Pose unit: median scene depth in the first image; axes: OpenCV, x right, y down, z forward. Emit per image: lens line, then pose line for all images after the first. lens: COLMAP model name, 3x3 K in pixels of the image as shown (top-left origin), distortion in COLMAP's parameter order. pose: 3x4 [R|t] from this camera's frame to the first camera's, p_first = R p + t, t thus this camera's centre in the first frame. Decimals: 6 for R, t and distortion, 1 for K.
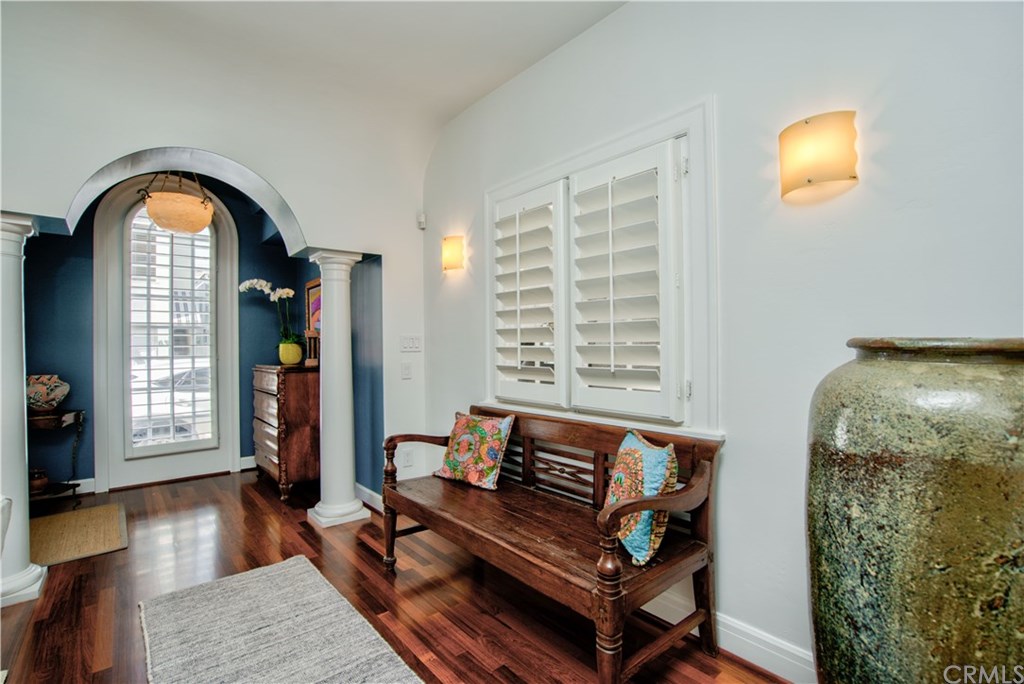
lens RADIAL K [[468.4, 0, 510.2], [0, 468.4, 346.0], [0, 0, 1]] dist [-0.031576, 0.009236]
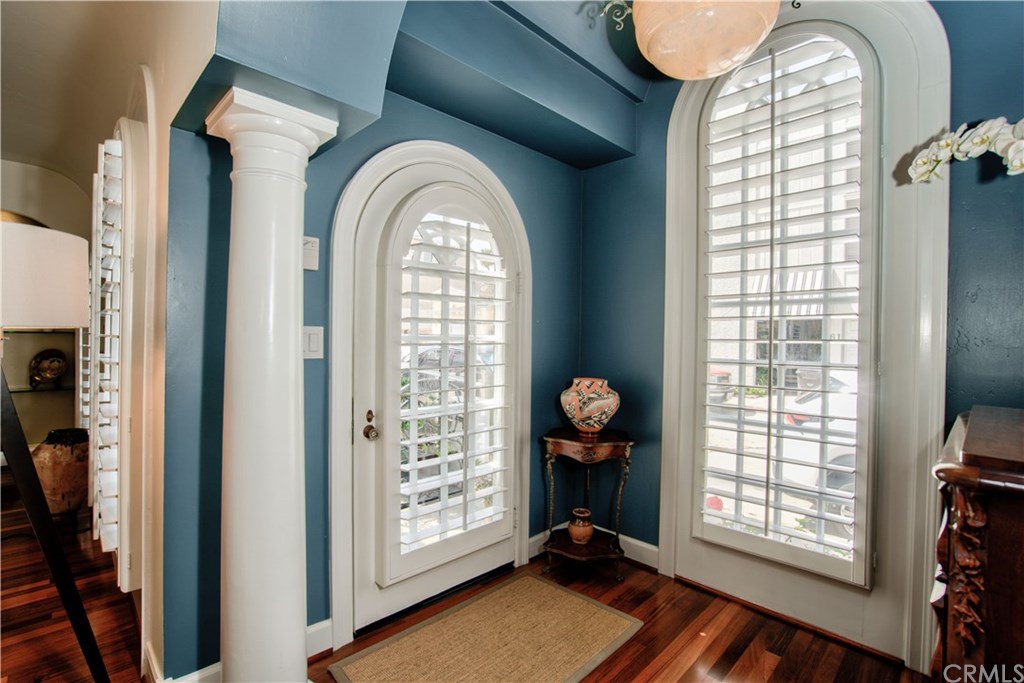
lens RADIAL K [[468.4, 0, 511.4], [0, 468.4, 340.9], [0, 0, 1]] dist [-0.031576, 0.009236]
pose [[0.091032, 0.028381, -0.995443, -0.298139], [-0.010448, 0.999566, 0.027543, -0.011138], [0.995793, 0.007893, 0.091289, 0.742059]]
